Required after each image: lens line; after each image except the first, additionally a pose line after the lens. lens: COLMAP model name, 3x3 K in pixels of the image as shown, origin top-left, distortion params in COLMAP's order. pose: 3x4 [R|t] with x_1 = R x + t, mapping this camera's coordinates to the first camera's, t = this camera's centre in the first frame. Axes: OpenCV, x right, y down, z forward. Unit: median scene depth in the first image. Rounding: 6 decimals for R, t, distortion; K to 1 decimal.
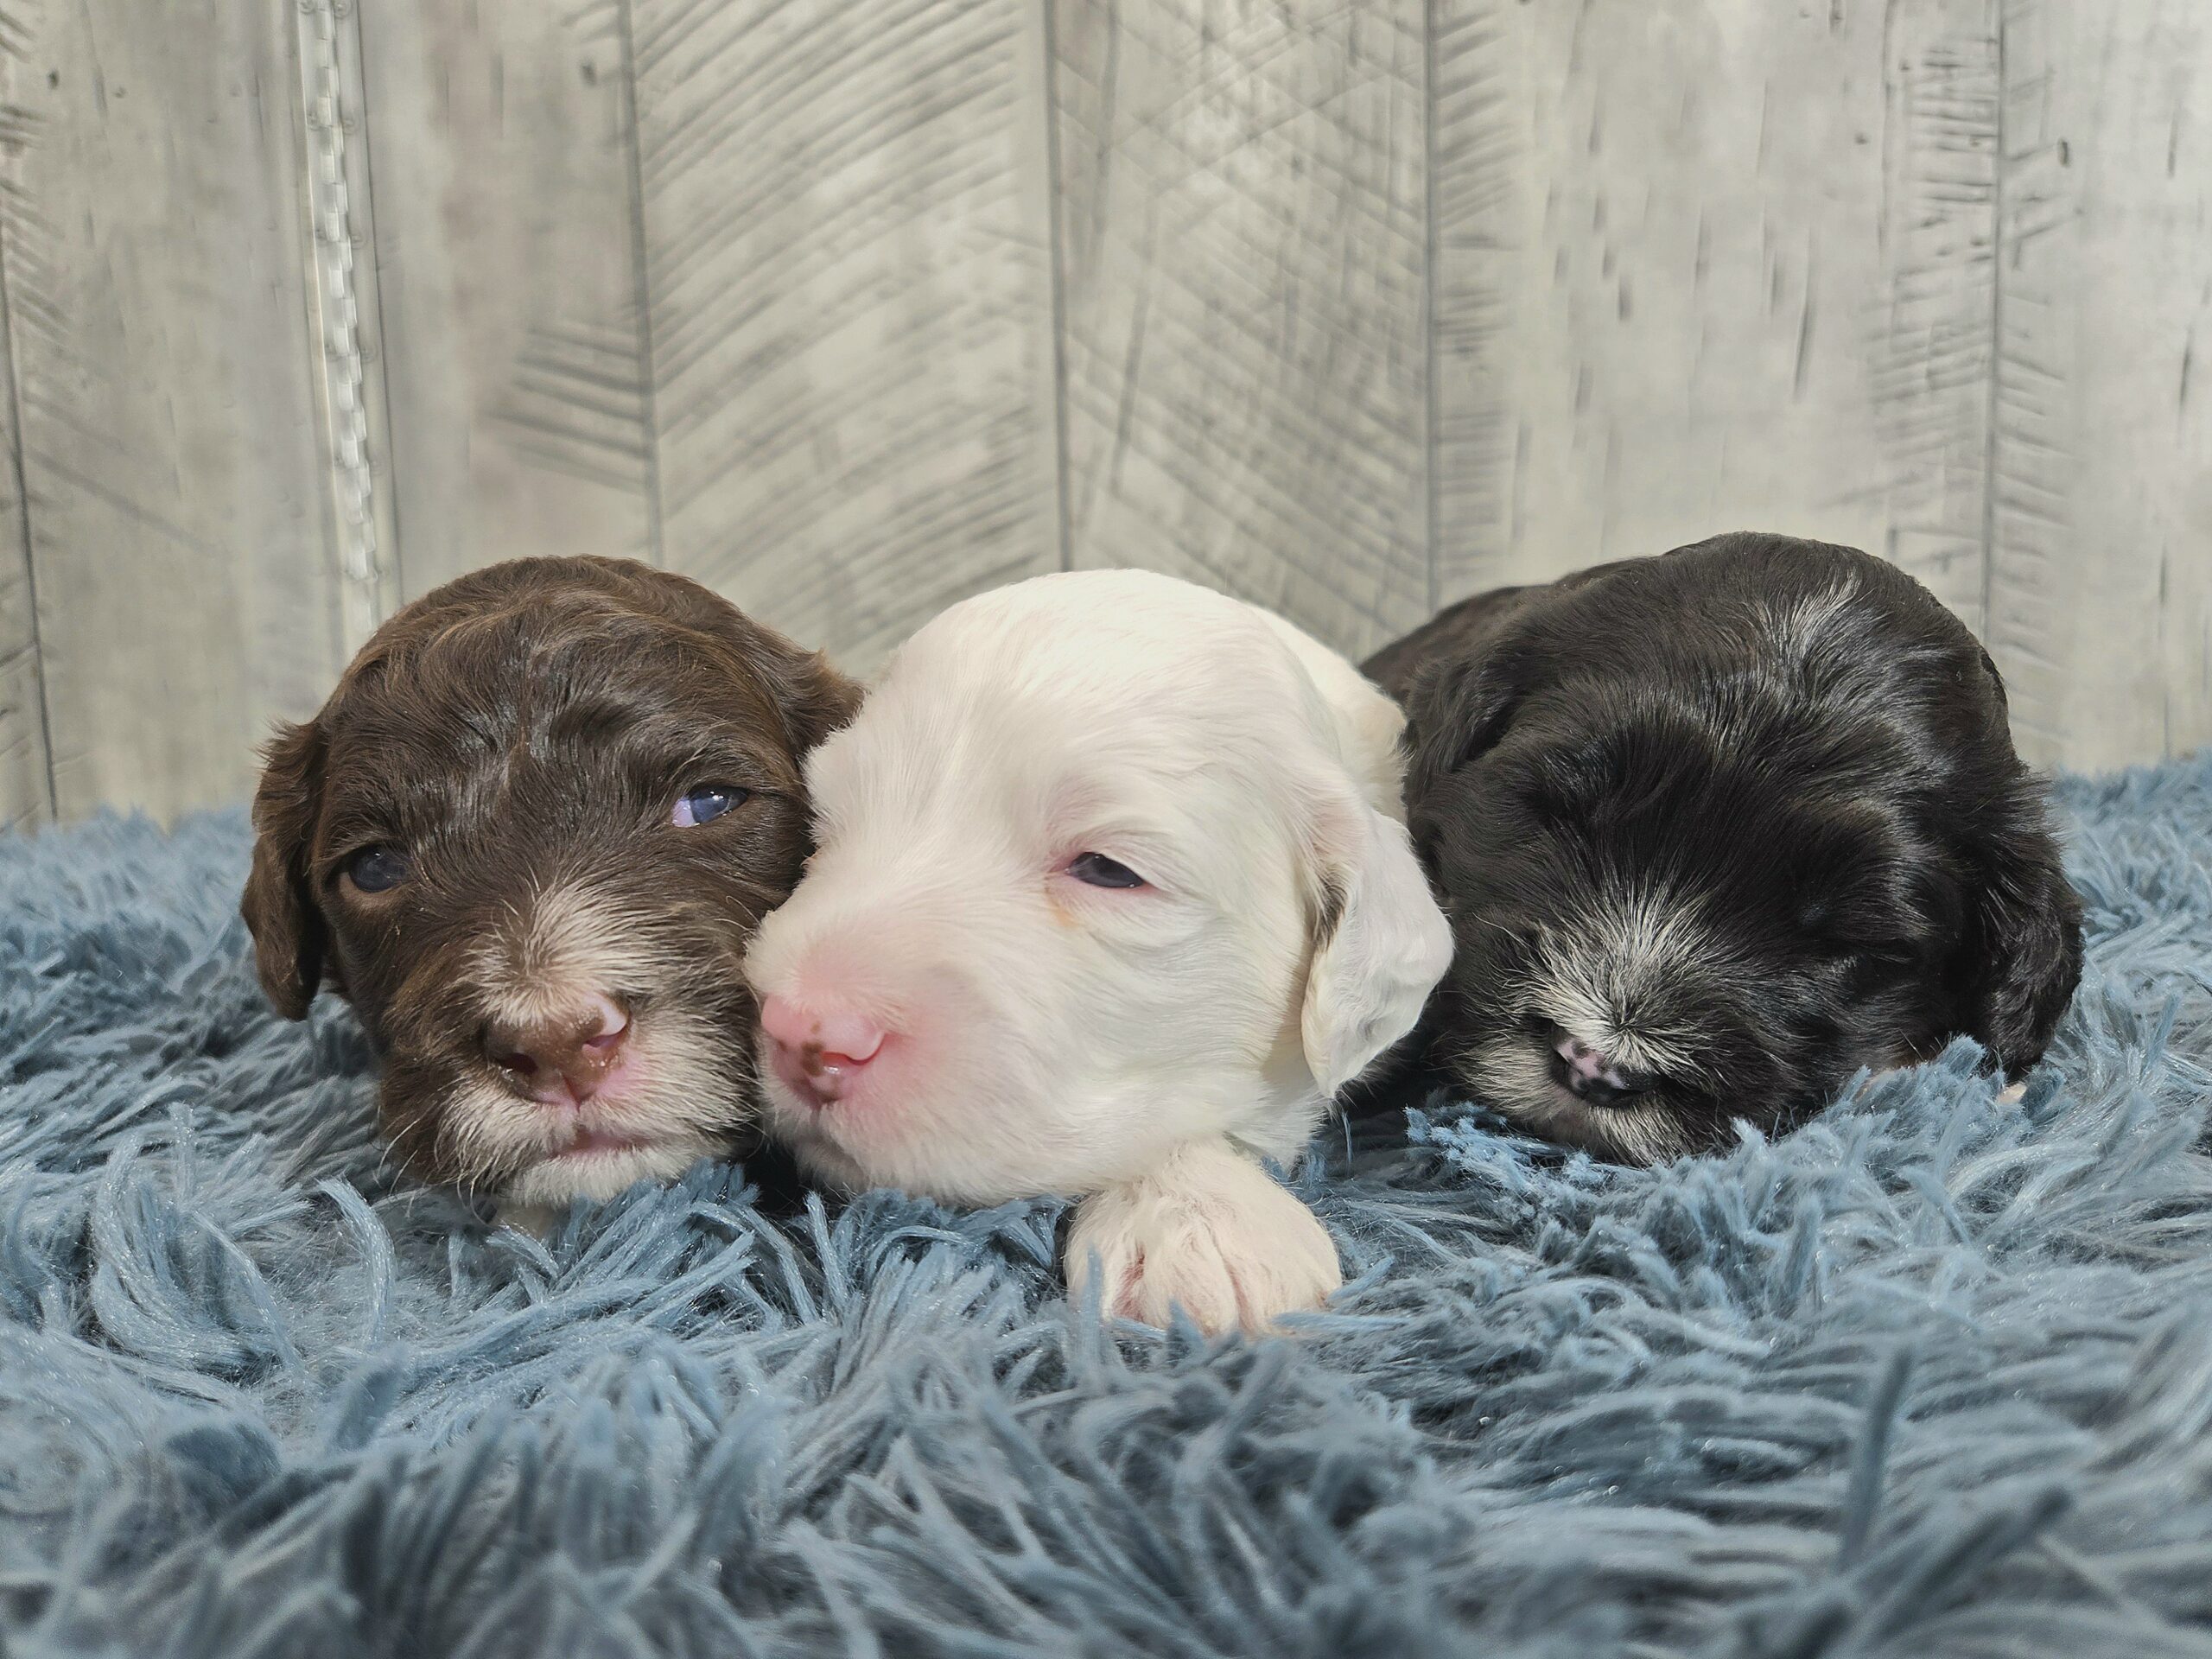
lens RADIAL K [[1523.4, 0, 1132.1], [0, 1523.4, 847.1], [0, 0, 1]] dist [0.003884, -0.026266]
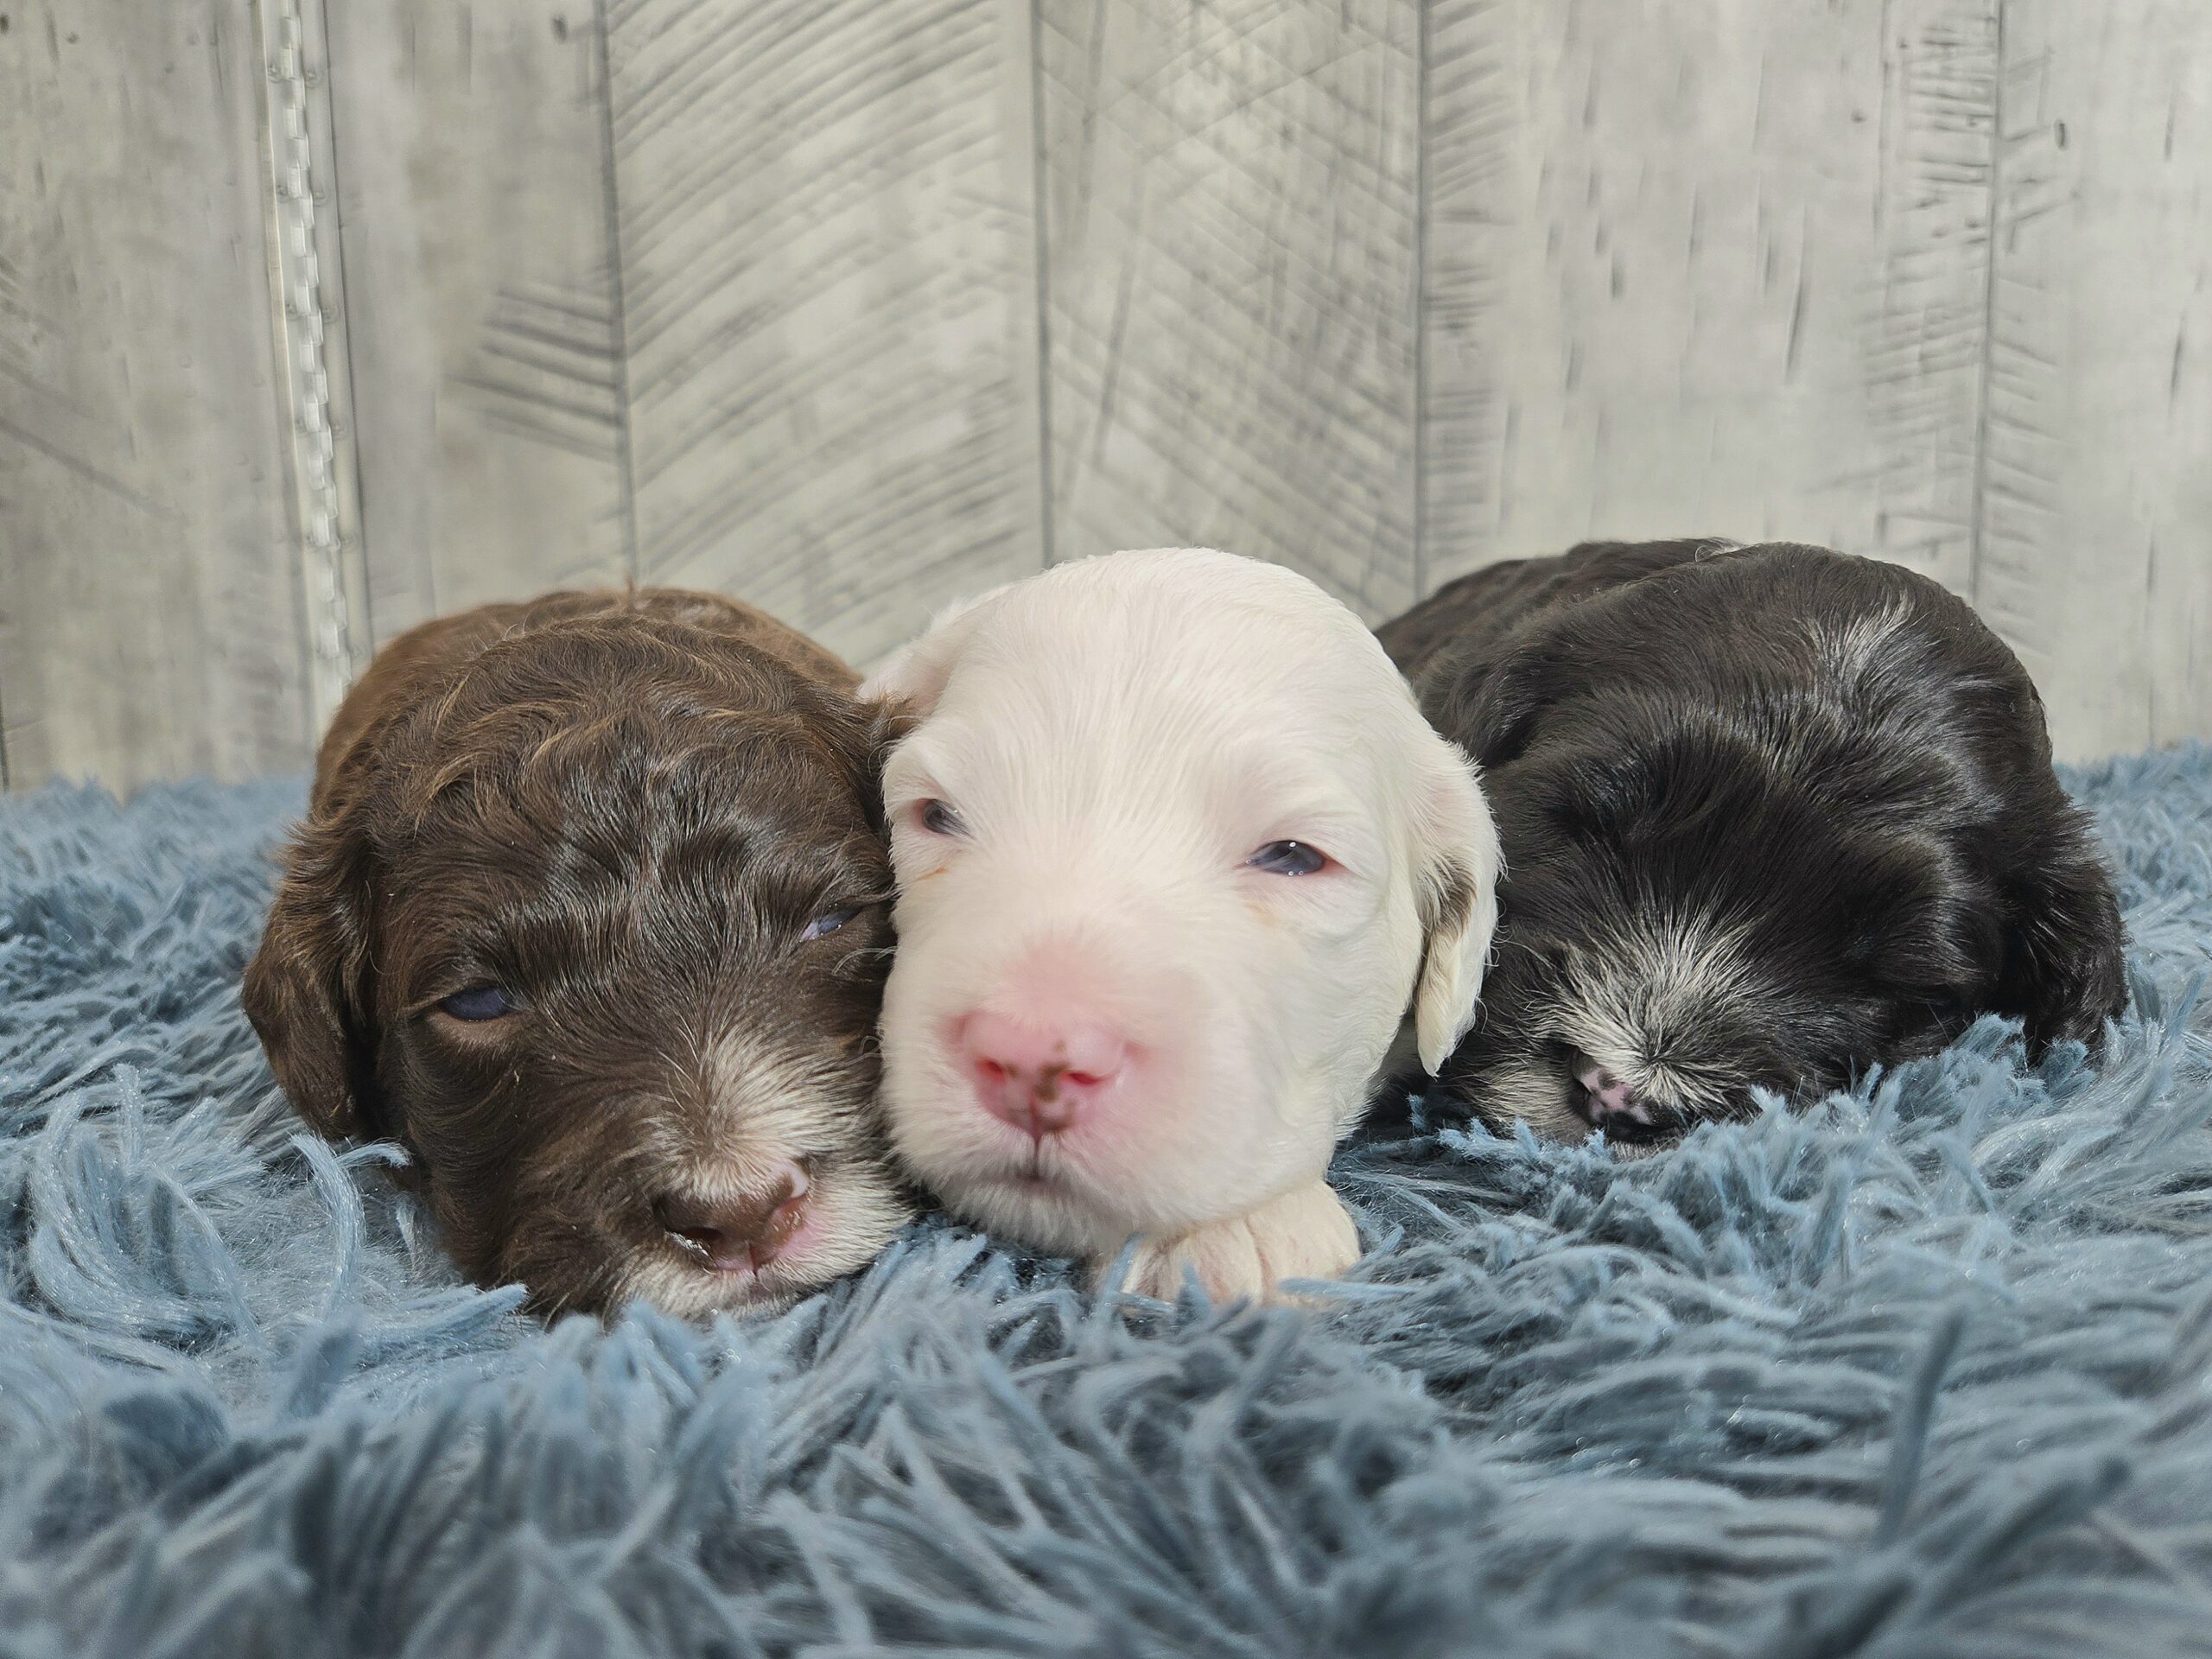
lens RADIAL K [[1515.9, 0, 1132.6], [0, 1515.9, 872.4], [0, 0, 1]] dist [0.007262, -0.029400]
pose [[0.999757, 0.008959, 0.020119, -0.006810], [-0.009341, 0.999775, 0.019019, 0.010474], [-0.019944, -0.019202, 0.999617, 0.017550]]
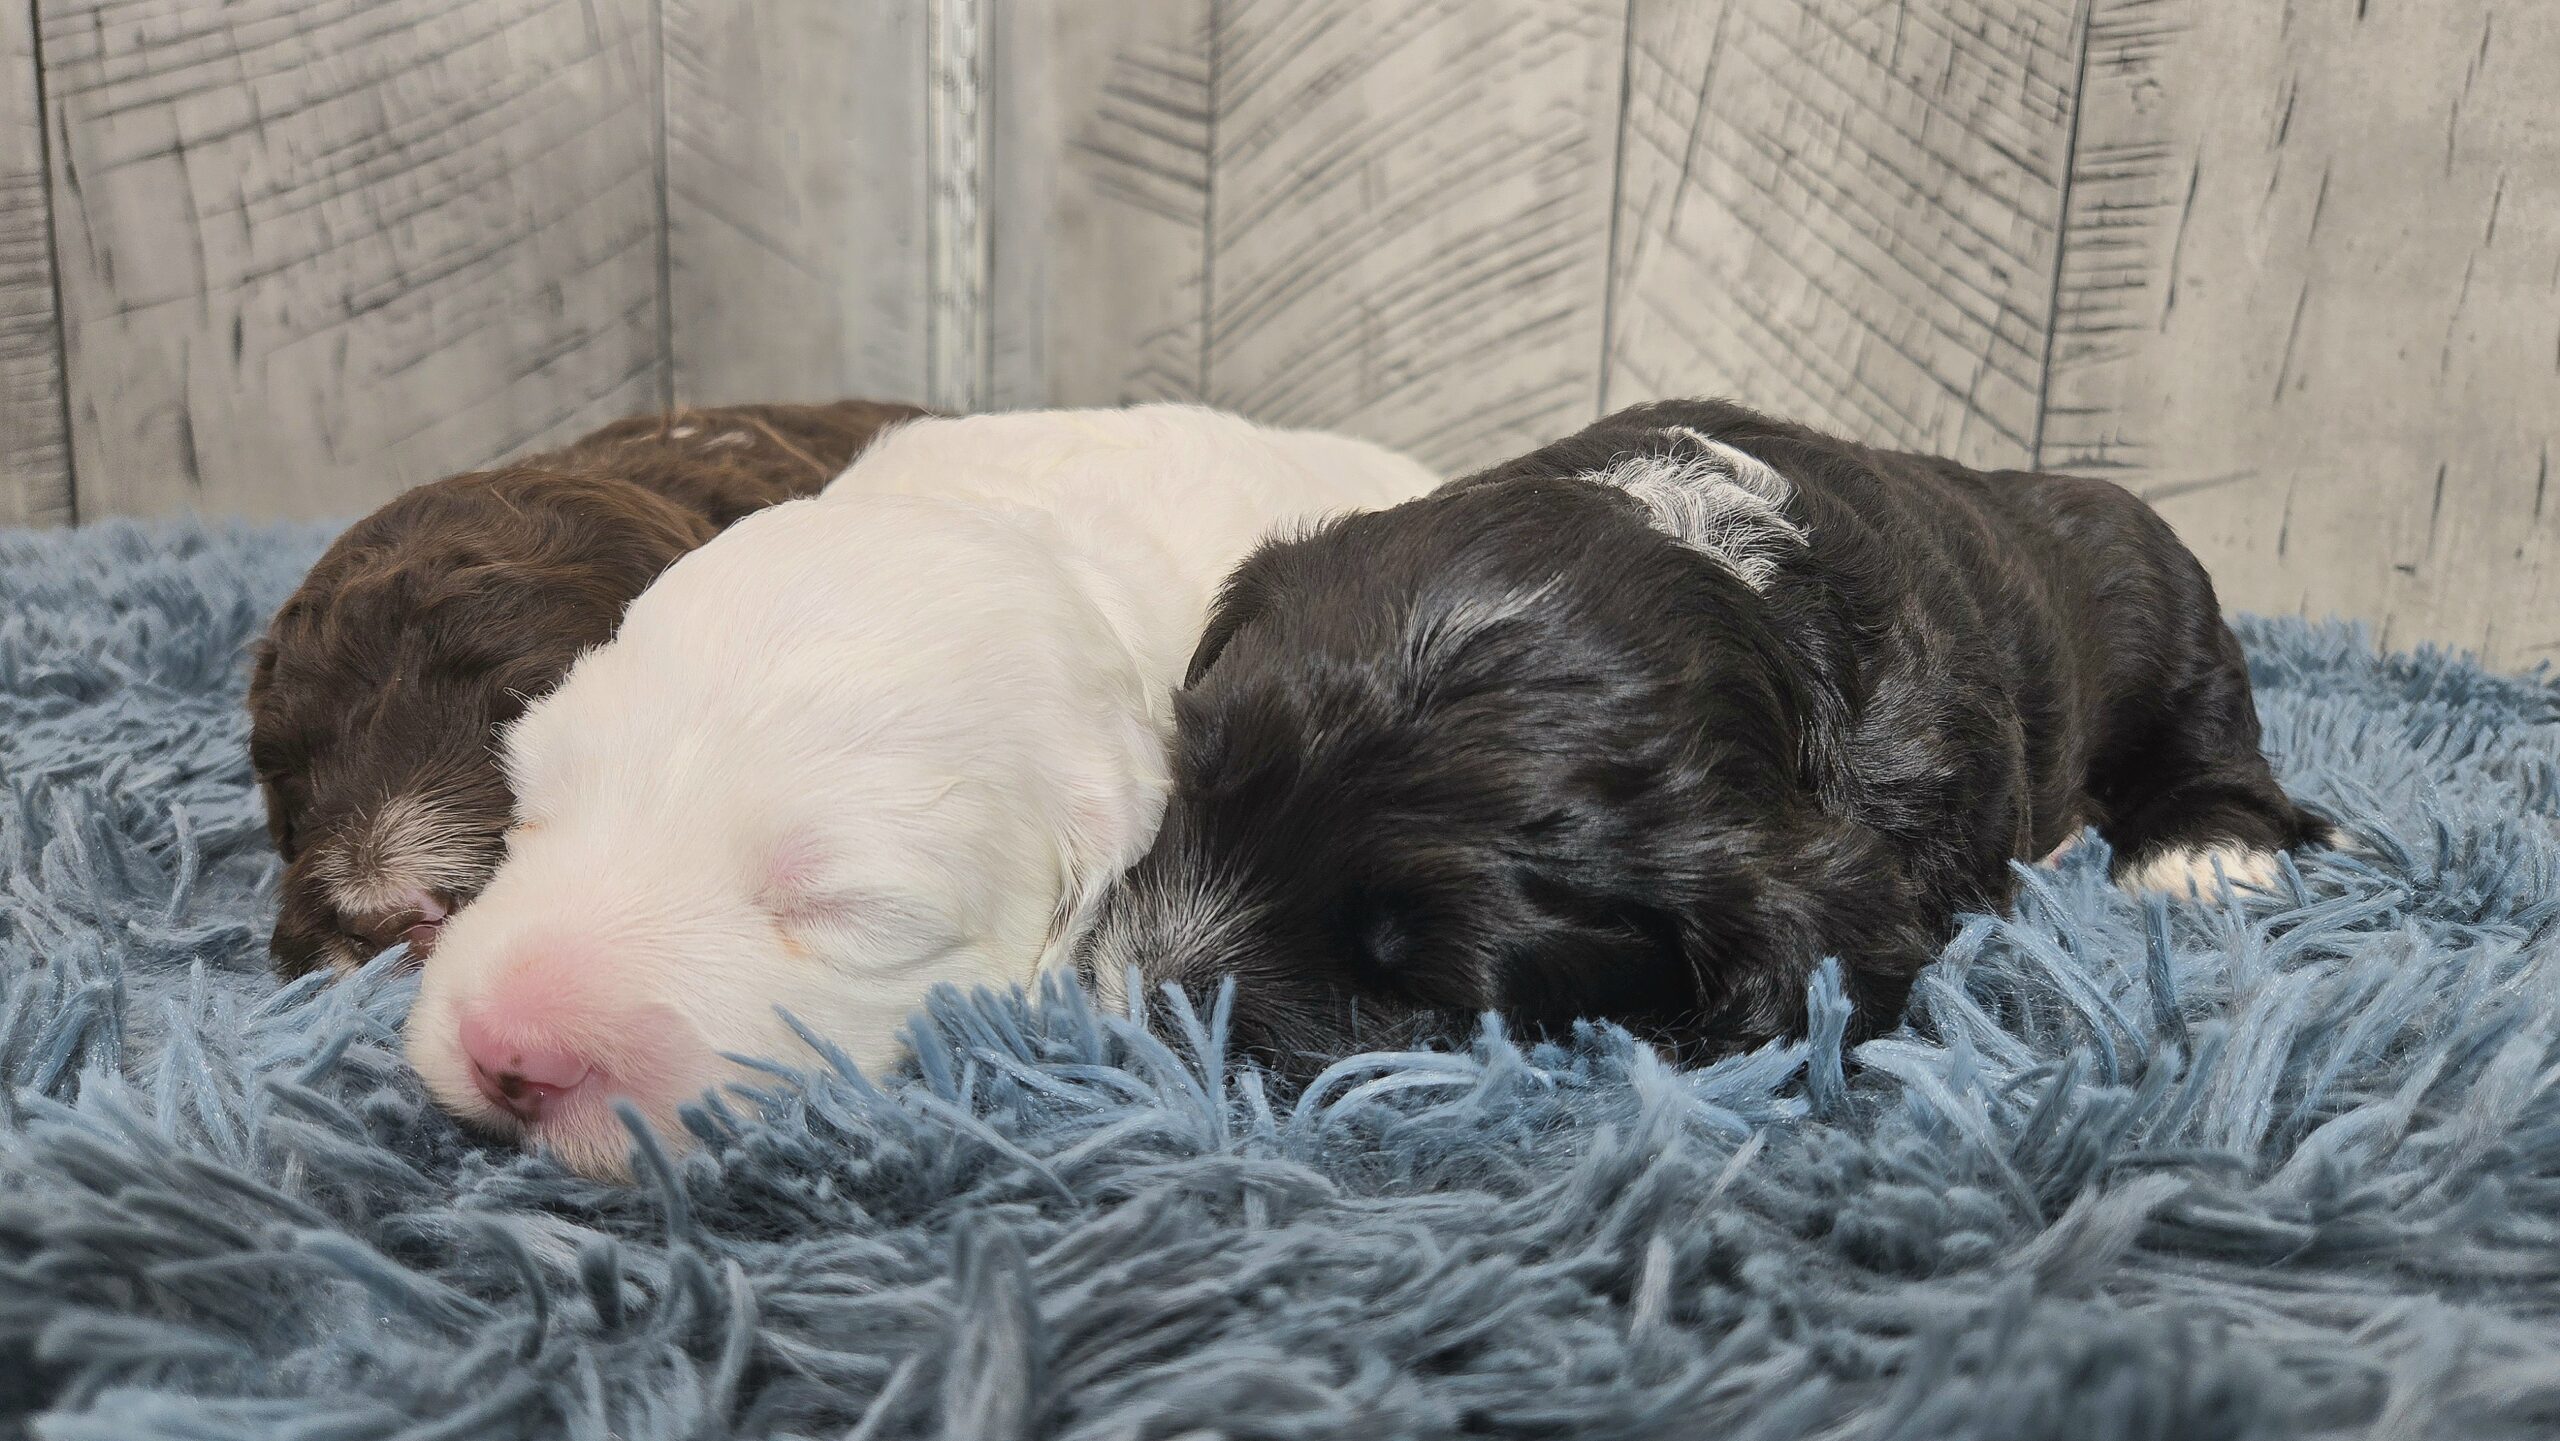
lens RADIAL K [[1736.5, 0, 1247.3], [0, 1736.5, 727.2], [0, 0, 1]] dist [0.024026, -0.049755]
pose [[0.899970, 0.136549, -0.414016, 0.235921], [-0.108214, 0.989930, 0.091263, -0.024725], [0.422308, -0.037332, 0.905683, -0.003362]]
